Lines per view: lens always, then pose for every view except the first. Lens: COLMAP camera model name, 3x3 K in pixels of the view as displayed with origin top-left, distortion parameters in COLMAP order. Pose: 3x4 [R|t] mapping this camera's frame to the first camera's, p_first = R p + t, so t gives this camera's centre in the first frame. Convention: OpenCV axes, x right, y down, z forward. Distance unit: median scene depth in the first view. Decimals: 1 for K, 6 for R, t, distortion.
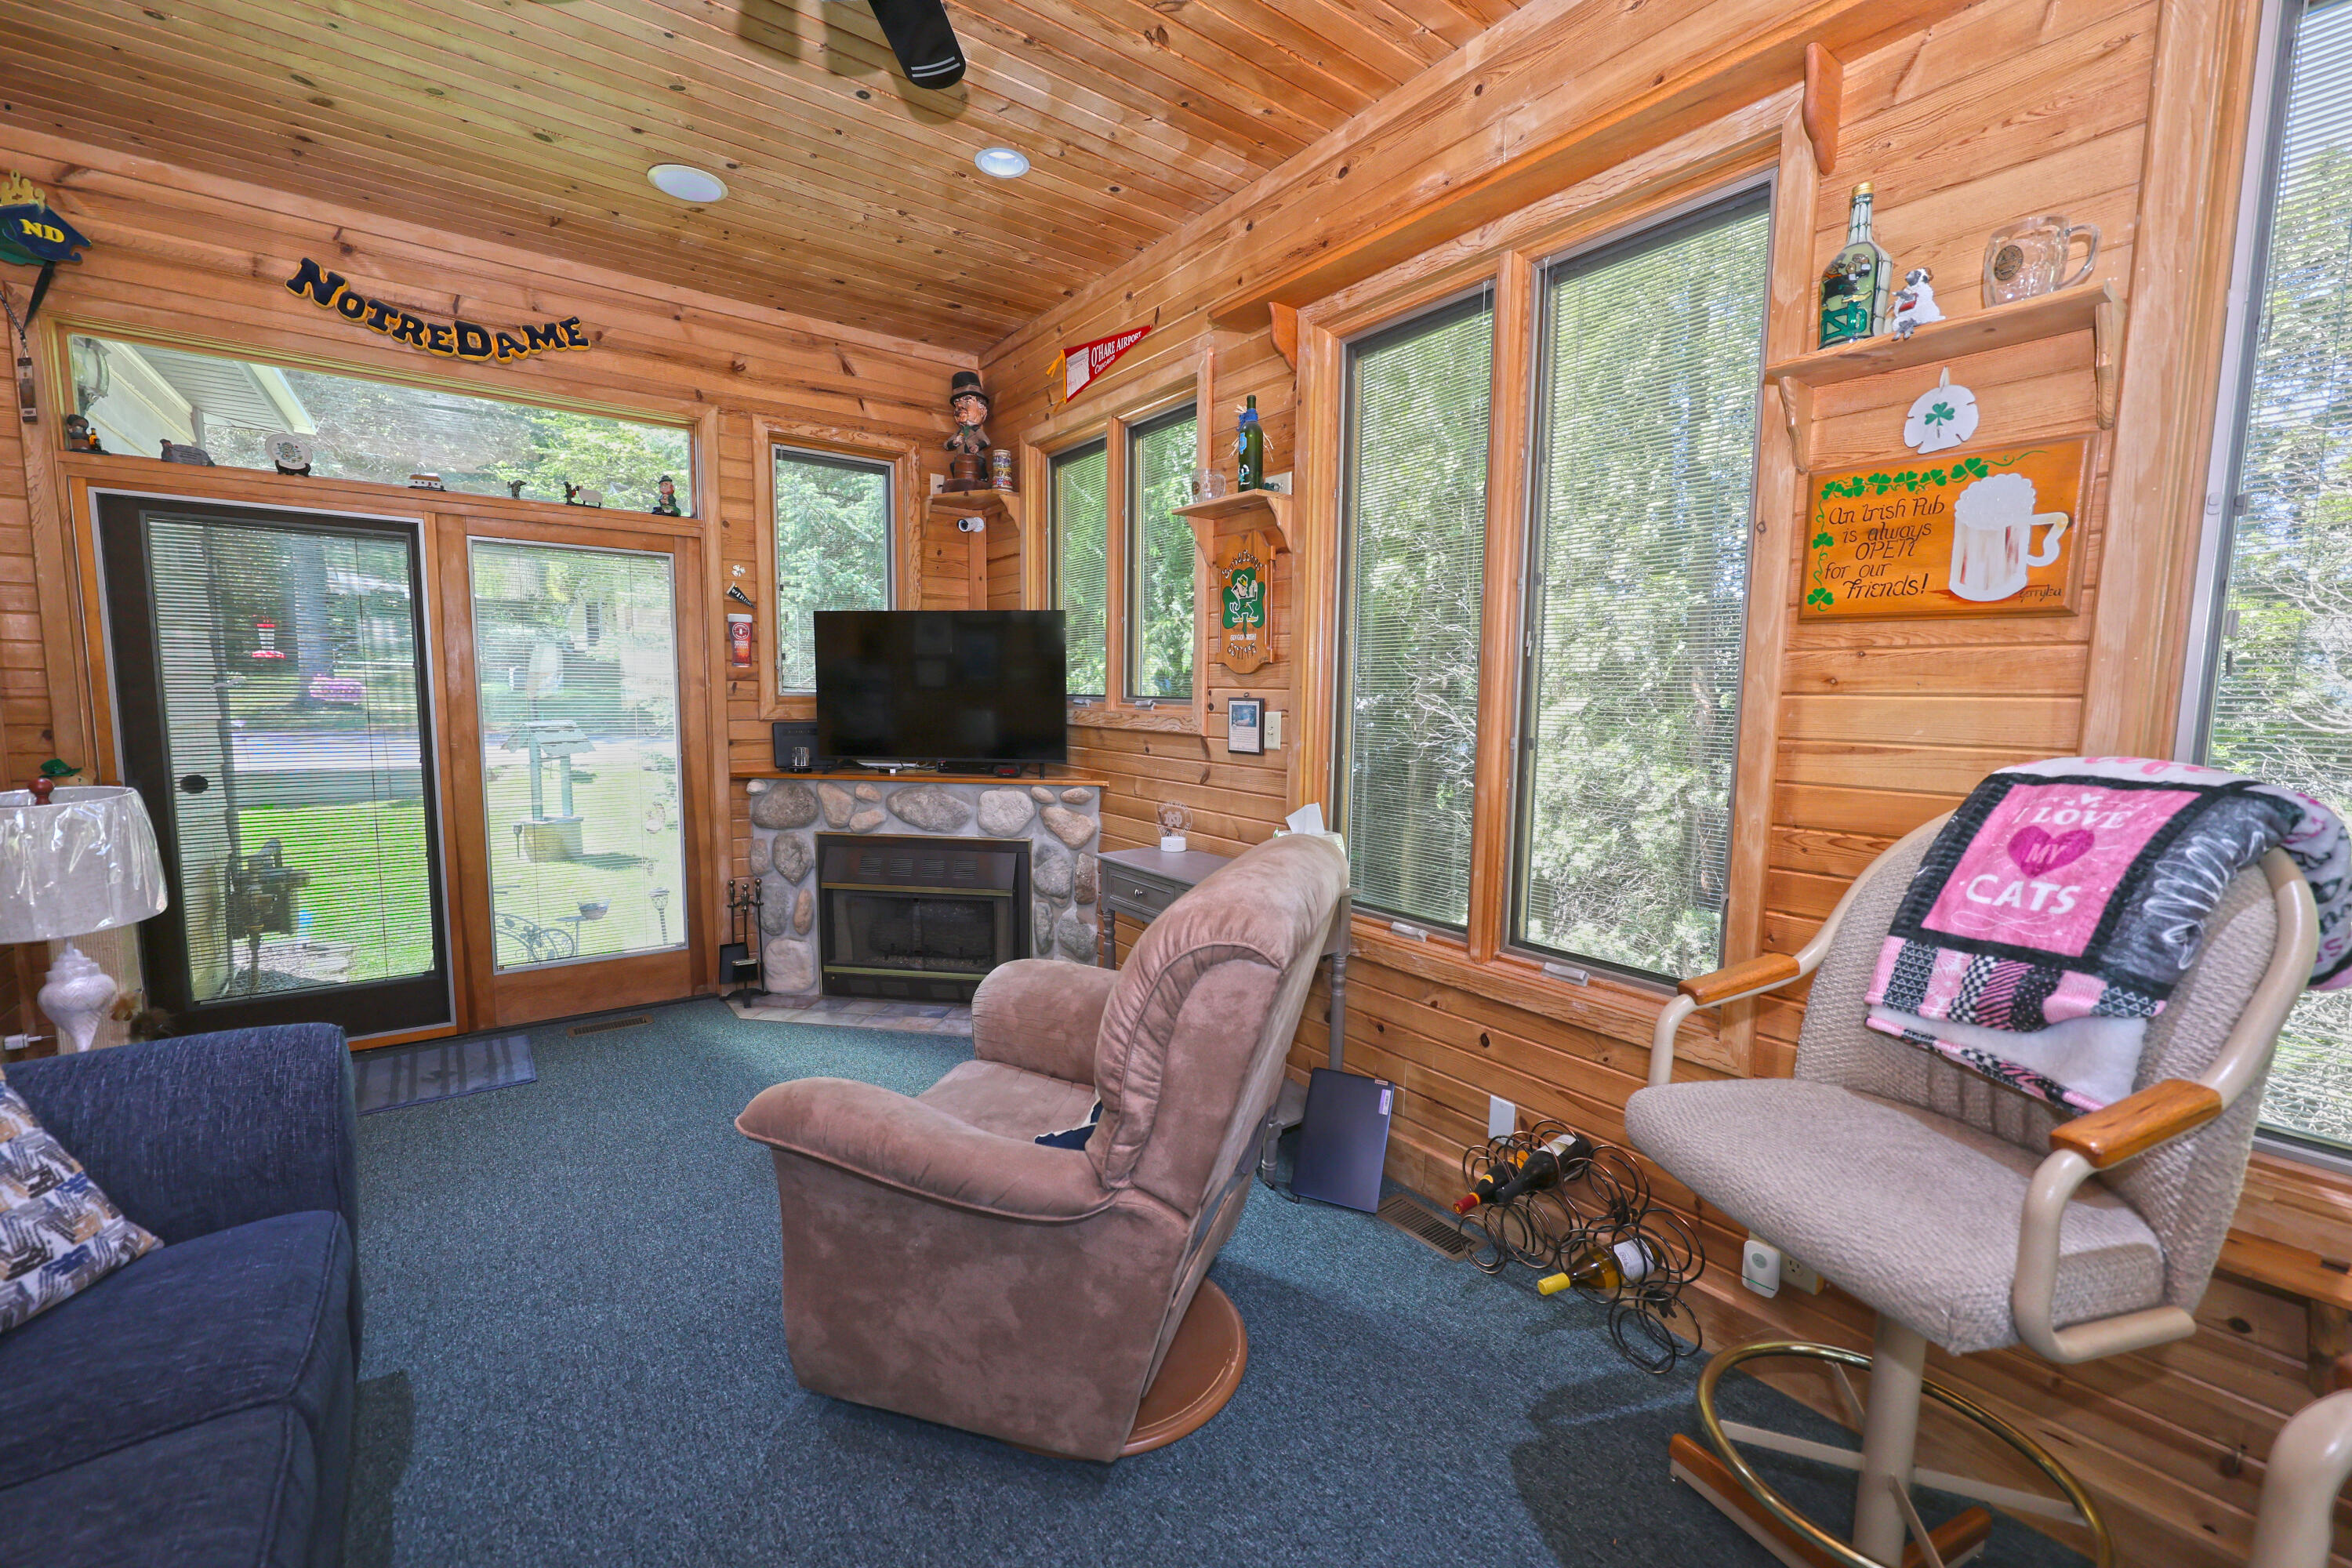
lens RADIAL K [[940.5, 0, 1176.7], [0, 940.5, 785.4], [0, 0, 1]] dist [-0.000684, -0.000139]
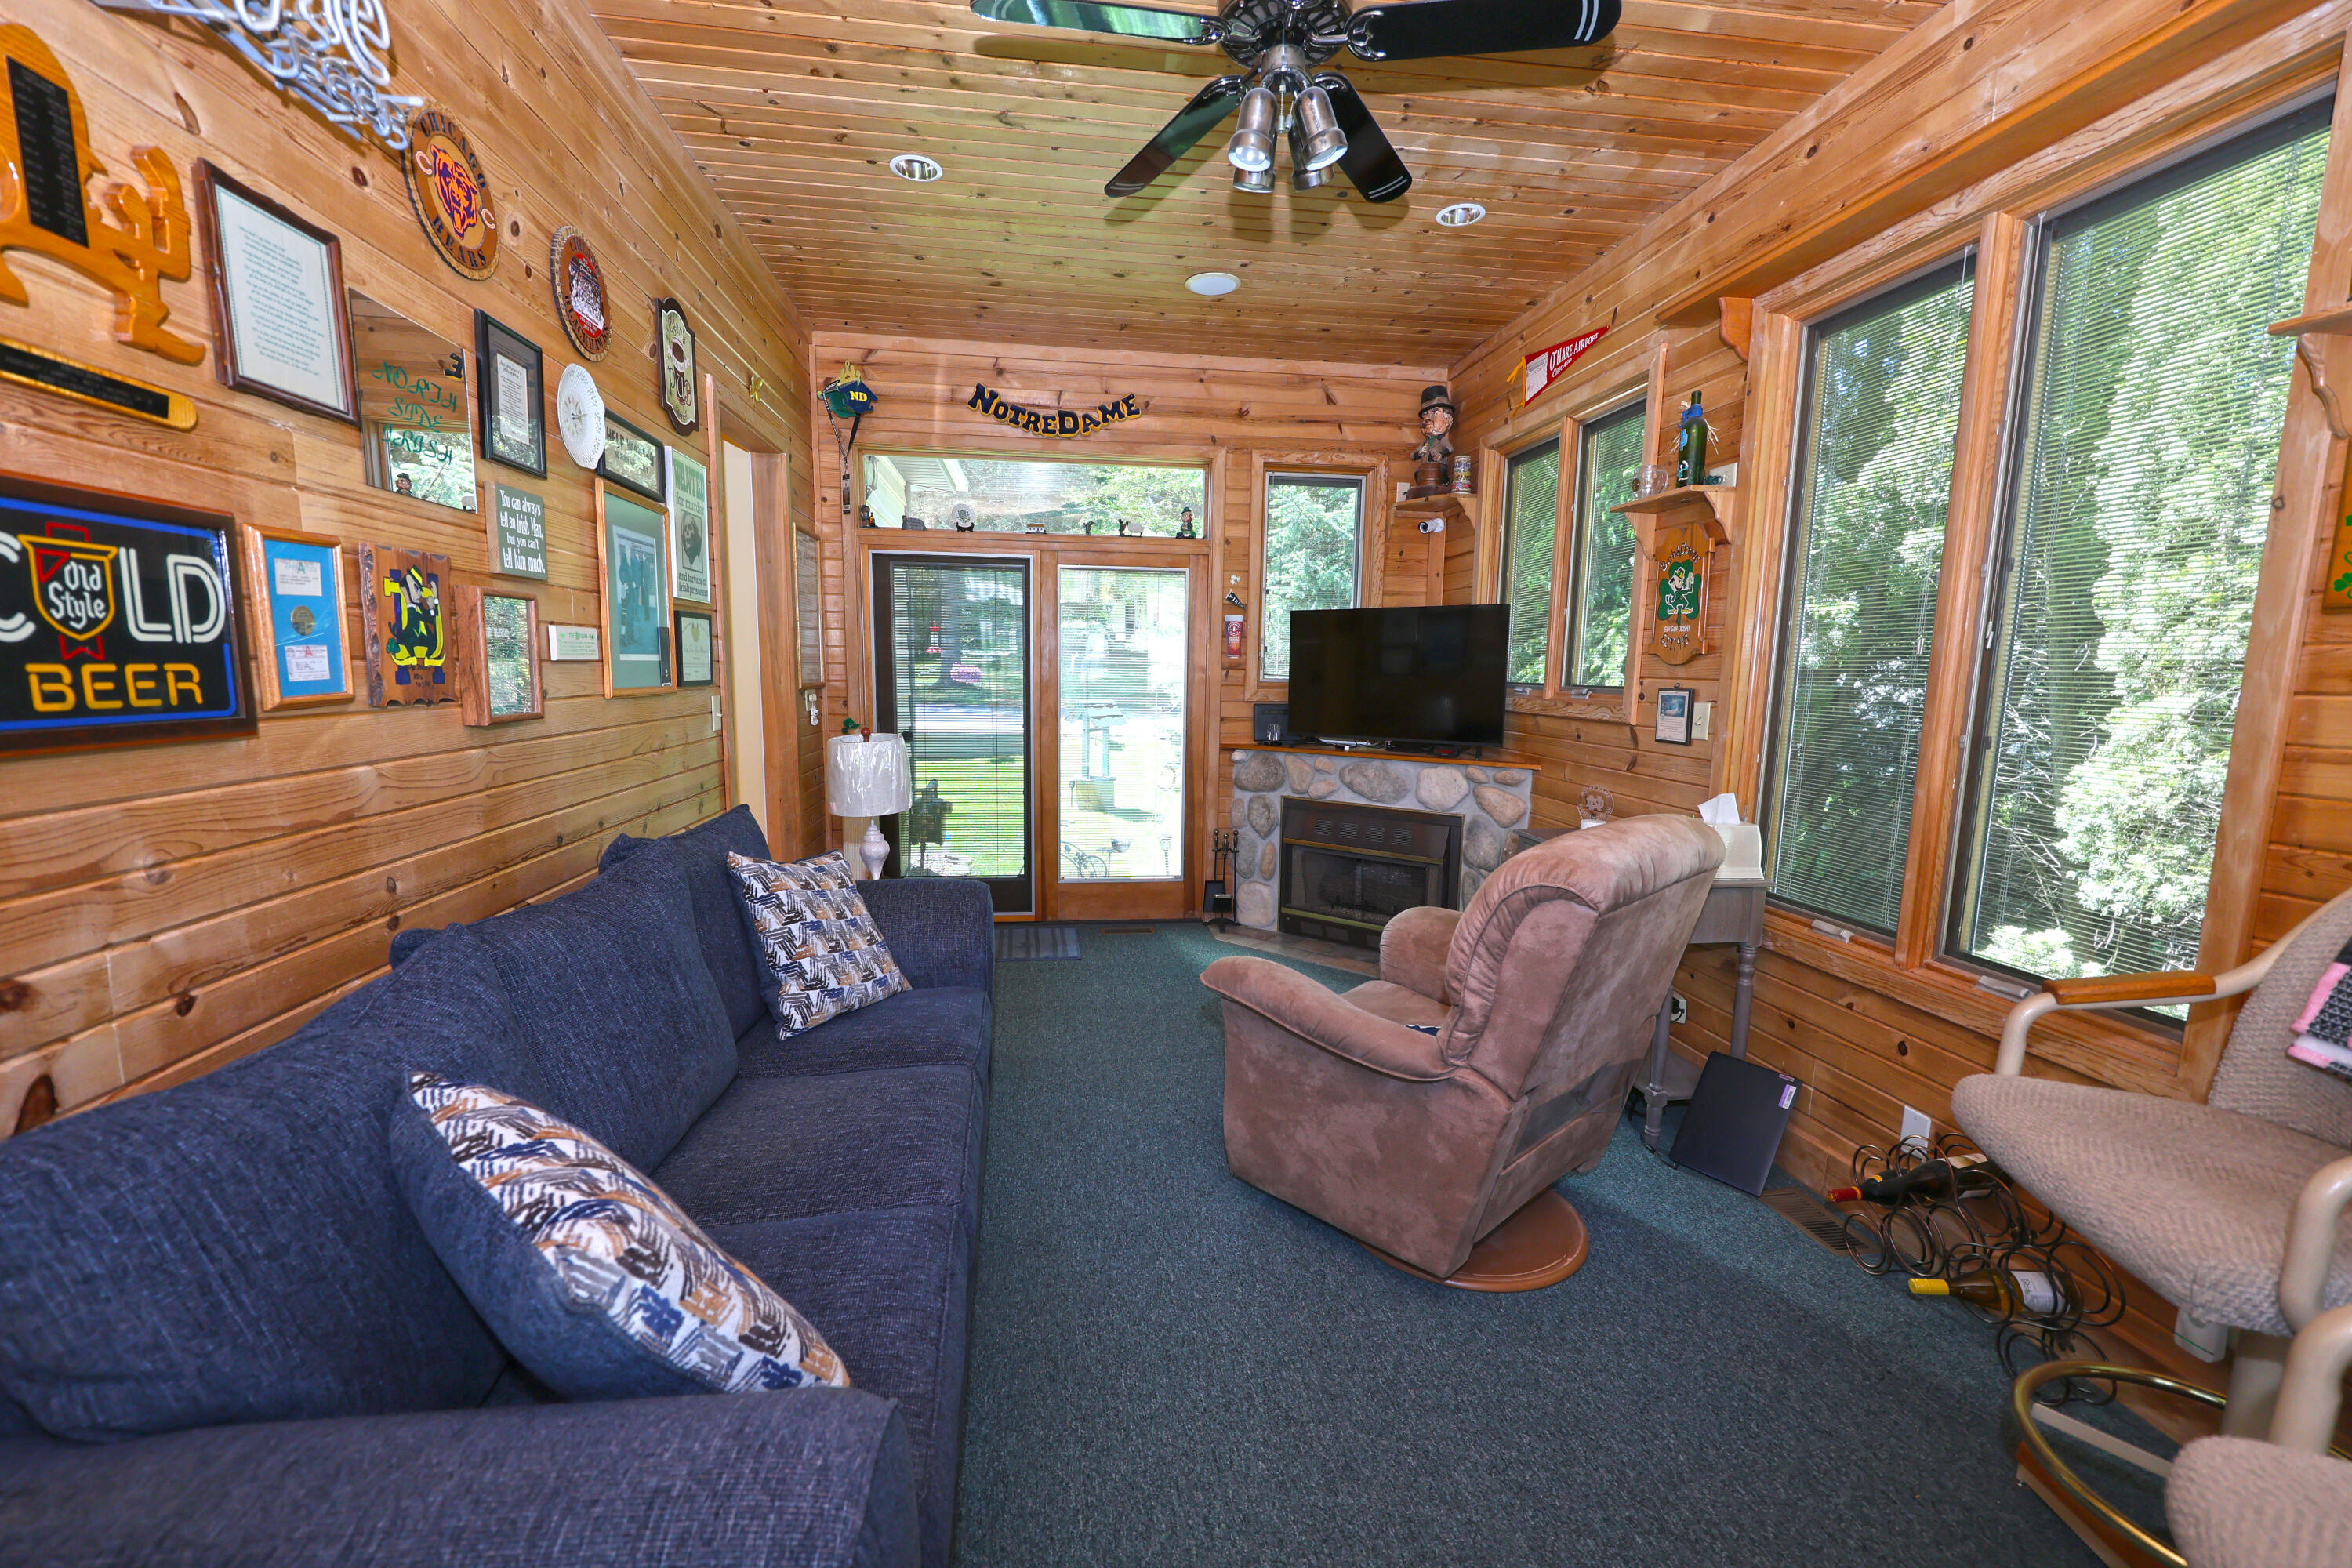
lens RADIAL K [[940.5, 0, 1176.8], [0, 940.5, 793.8], [0, 0, 1]] dist [-0.000684, -0.000139]
pose [[0.877334, 0.064628, -0.475508, 0.074283], [-0.052349, 0.997866, 0.039036, 0.007718], [0.477016, -0.009356, 0.878845, -0.127227]]
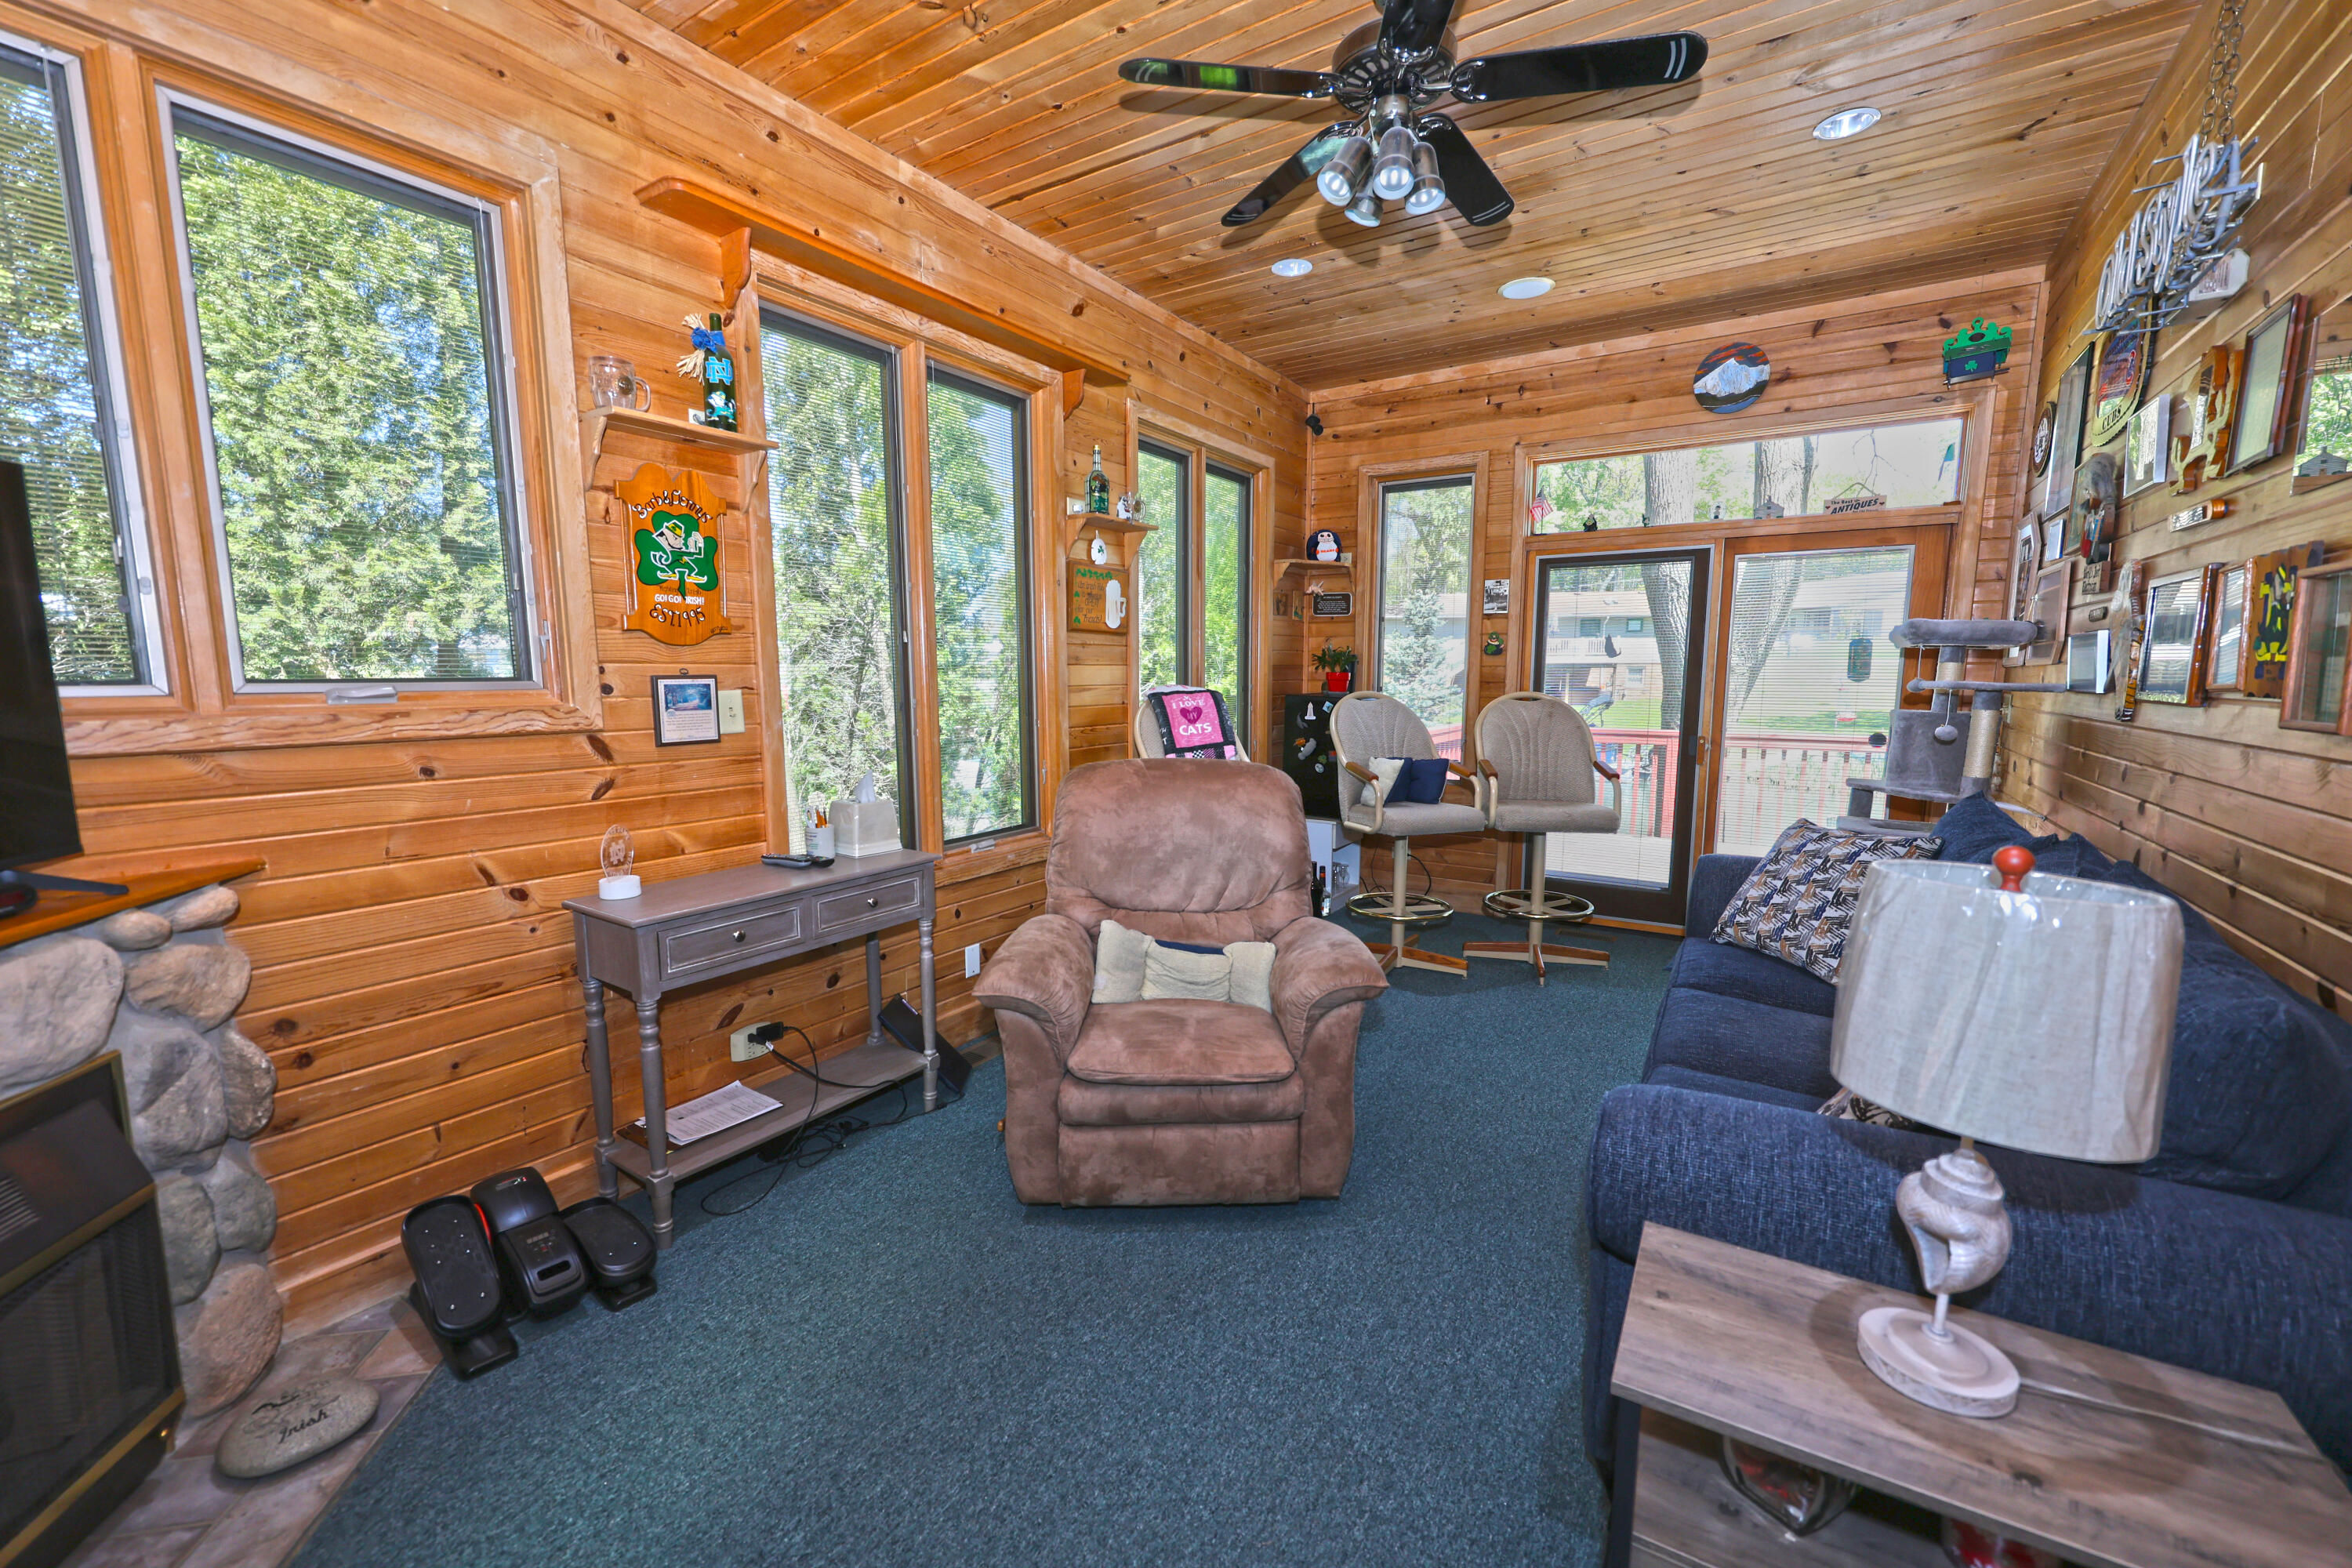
lens RADIAL K [[940.5, 0, 1178.0], [0, 940.5, 786.5], [0, 0, 1]] dist [-0.000684, -0.000139]
pose [[-0.349948, -0.129147, 0.927824, -0.684465], [0.090658, 0.981133, 0.170761, -0.080761], [-0.932372, 0.143872, -0.331637, 0.725066]]
